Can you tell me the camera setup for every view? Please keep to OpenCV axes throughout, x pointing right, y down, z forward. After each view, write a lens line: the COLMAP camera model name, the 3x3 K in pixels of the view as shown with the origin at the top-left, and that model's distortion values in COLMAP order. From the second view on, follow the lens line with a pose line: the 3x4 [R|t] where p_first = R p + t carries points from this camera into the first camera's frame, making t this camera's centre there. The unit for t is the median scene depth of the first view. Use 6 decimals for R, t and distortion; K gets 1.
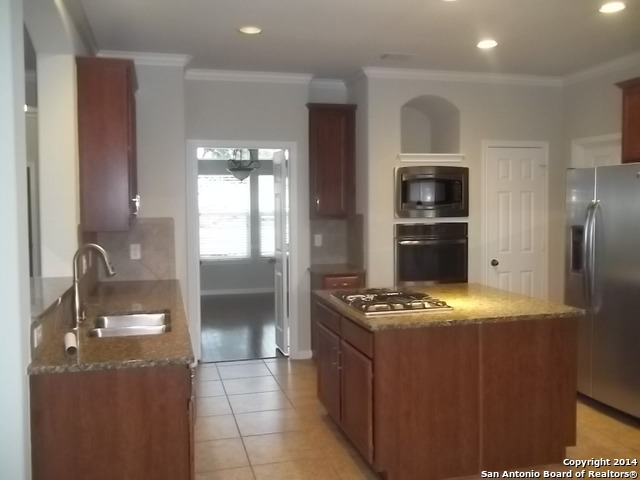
lens RADIAL K [[621.8, 0, 320.0], [0, 621.8, 240.0], [0, 0, 1]] dist [-0.005523, 0.016856]
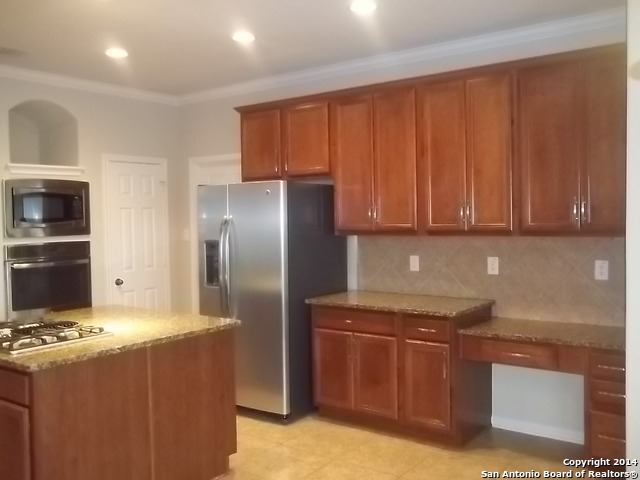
lens RADIAL K [[621.8, 0, 320.0], [0, 621.8, 240.0], [0, 0, 1]] dist [-0.005523, 0.016856]
pose [[0.783144, -0.027575, 0.621229, -0.078657], [0.046354, 0.998826, -0.014099, -0.000300], [-0.620111, 0.039838, 0.783502, 0.064289]]
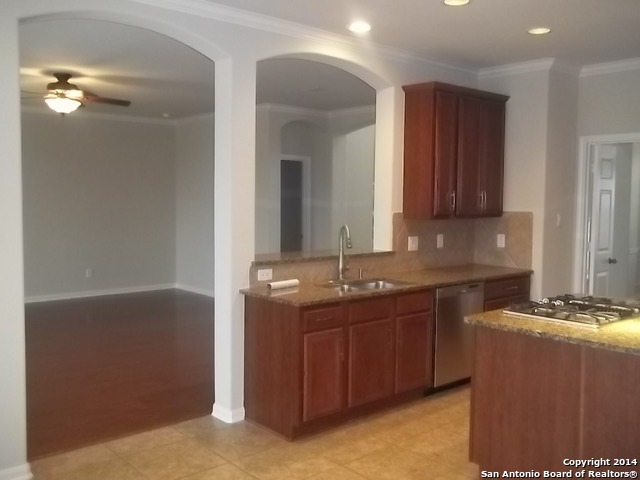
lens RADIAL K [[621.8, 0, 320.0], [0, 621.8, 240.0], [0, 0, 1]] dist [-0.005523, 0.016856]
pose [[0.448441, 0.078976, -0.890317, 0.564682], [-0.068939, 0.996178, 0.053643, -0.020375], [0.891150, 0.037322, 0.452171, 0.191866]]
